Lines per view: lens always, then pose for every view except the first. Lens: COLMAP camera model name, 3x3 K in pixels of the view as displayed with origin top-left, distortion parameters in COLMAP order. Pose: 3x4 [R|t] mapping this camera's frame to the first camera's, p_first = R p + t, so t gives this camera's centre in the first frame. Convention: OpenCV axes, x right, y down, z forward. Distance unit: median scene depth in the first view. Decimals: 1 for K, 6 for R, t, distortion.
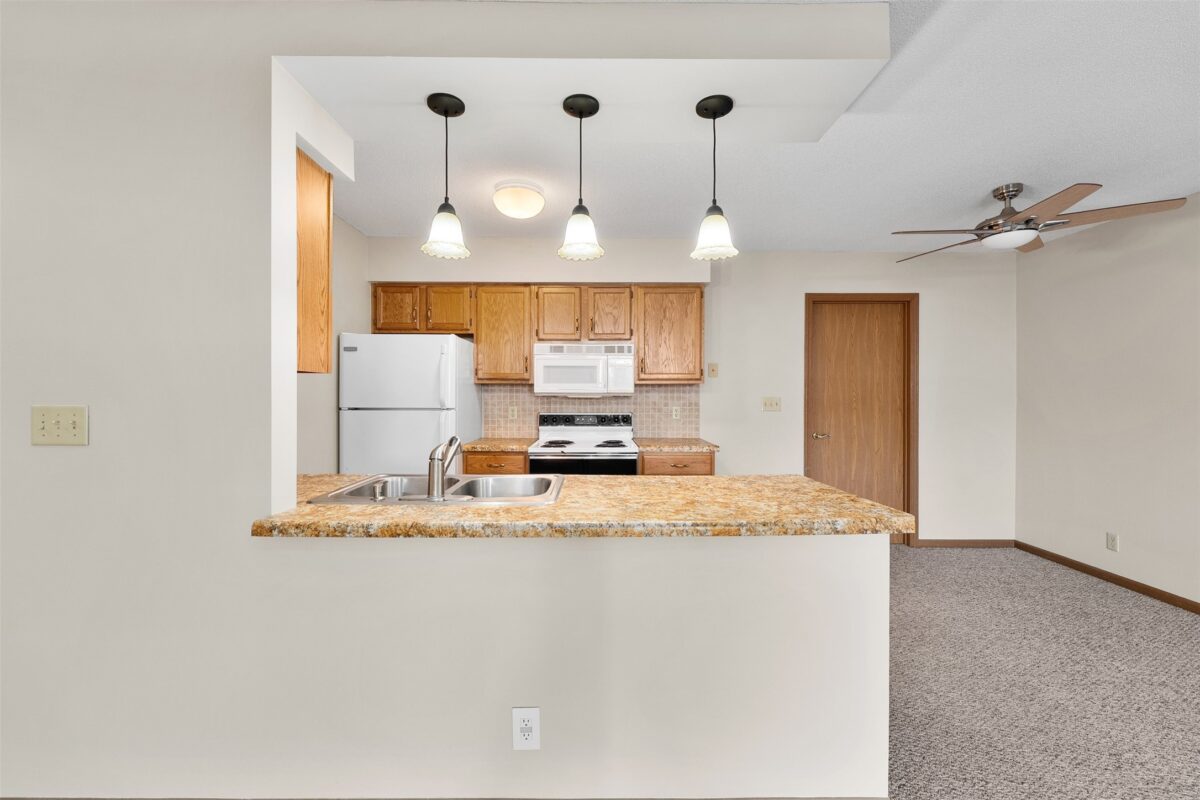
lens RADIAL K [[479.7, 0, 599.3], [0, 479.7, 395.2], [0, 0, 1]] dist [-0.000171, -0.000577]
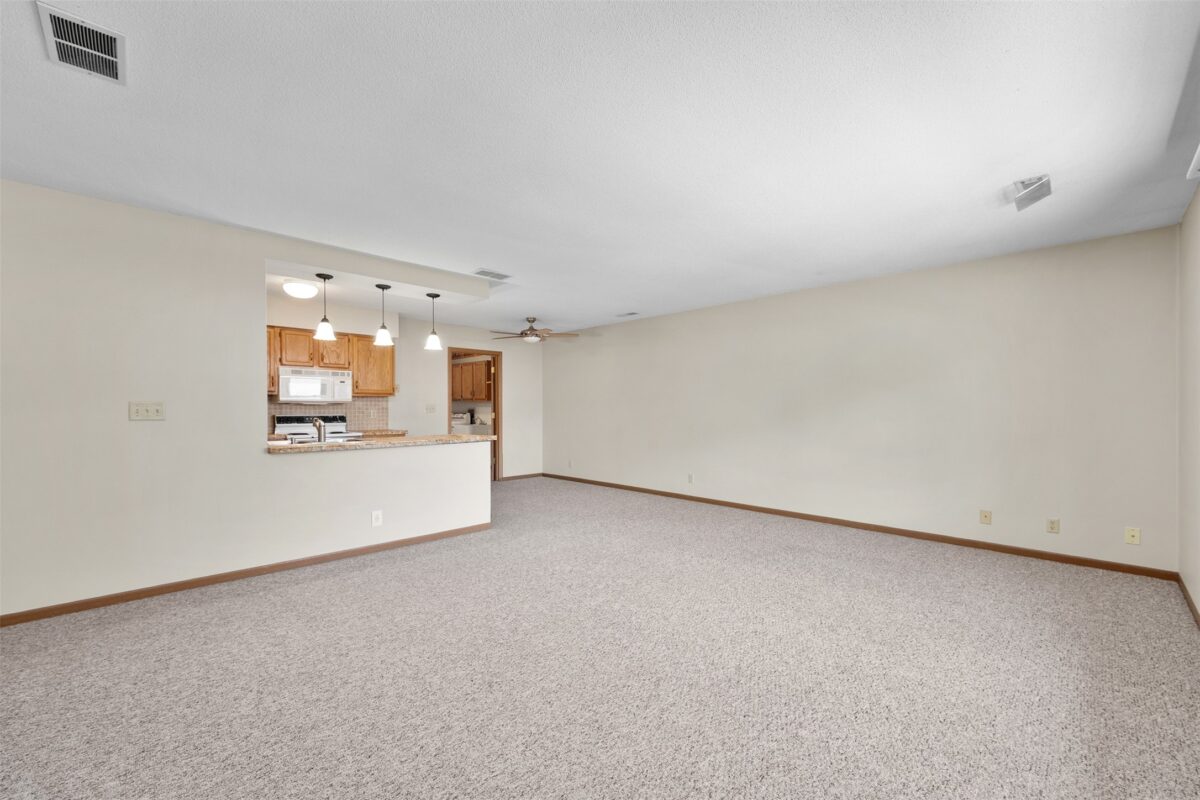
lens RADIAL K [[479.7, 0, 593.3], [0, 479.7, 412.2], [0, 0, 1]] dist [-0.000171, -0.000577]
pose [[0.725692, -0.008929, 0.687962, -0.447797], [0.006043, 0.999960, 0.006603, 0.026356], [-0.687993, -0.000634, 0.725717, -0.733475]]
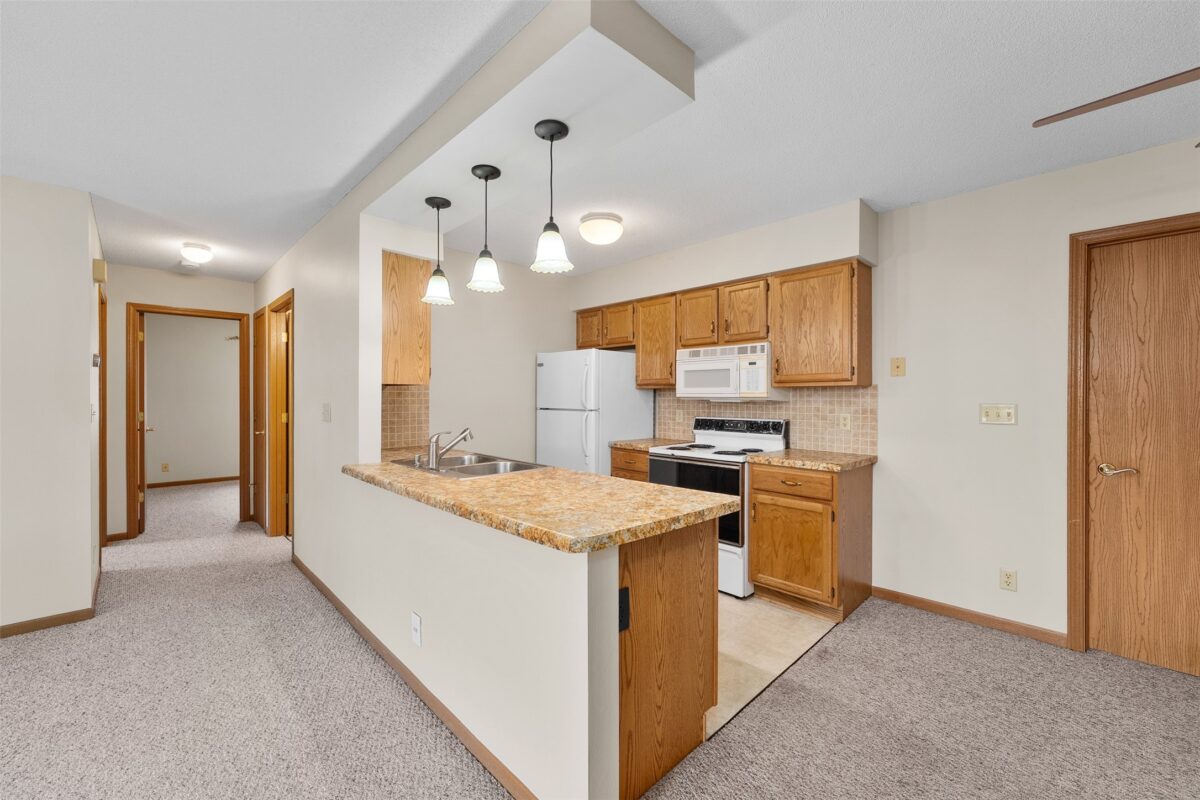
lens RADIAL K [[479.7, 0, 598.2], [0, 479.7, 397.7], [0, 0, 1]] dist [-0.000171, -0.000577]
pose [[0.692401, 0.001257, -0.721512, 0.495025], [-0.003067, 0.999995, -0.001201, -0.001456], [0.721507, 0.003045, 0.692401, 0.152742]]
